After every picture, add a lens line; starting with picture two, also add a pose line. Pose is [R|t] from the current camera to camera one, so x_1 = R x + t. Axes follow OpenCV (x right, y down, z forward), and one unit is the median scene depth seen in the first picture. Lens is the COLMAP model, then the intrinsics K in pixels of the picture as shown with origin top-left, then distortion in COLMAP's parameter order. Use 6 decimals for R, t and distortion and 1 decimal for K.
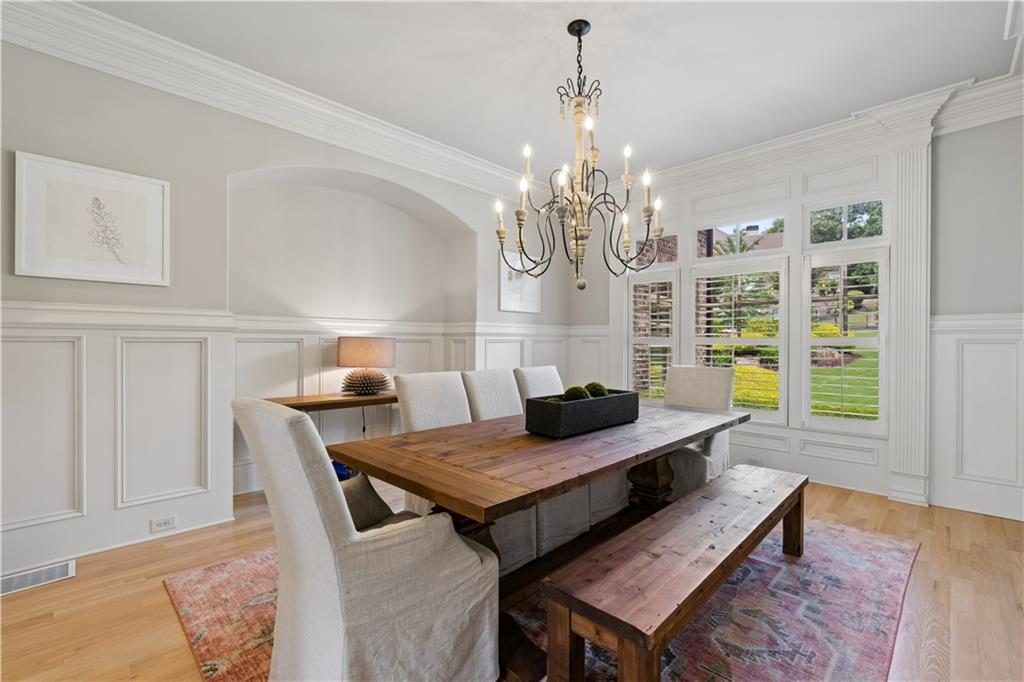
lens RADIAL K [[449.4, 0, 512.6], [0, 449.4, 340.7], [0, 0, 1]] dist [-0.005468, -0.000806]
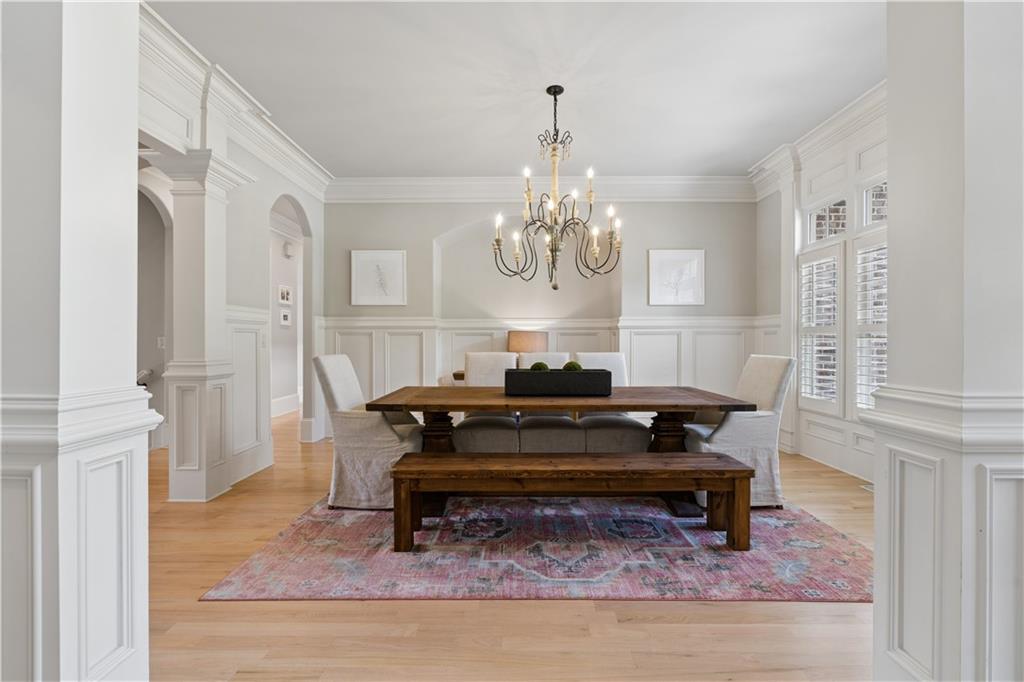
lens RADIAL K [[449.4, 0, 509.0], [0, 449.4, 340.3], [0, 0, 1]] dist [-0.005468, -0.000806]
pose [[0.695855, -0.003284, -0.718175, 0.908625], [0.004766, 0.999989, 0.000045, 0.028921], [0.718166, -0.003454, 0.695863, -0.011456]]
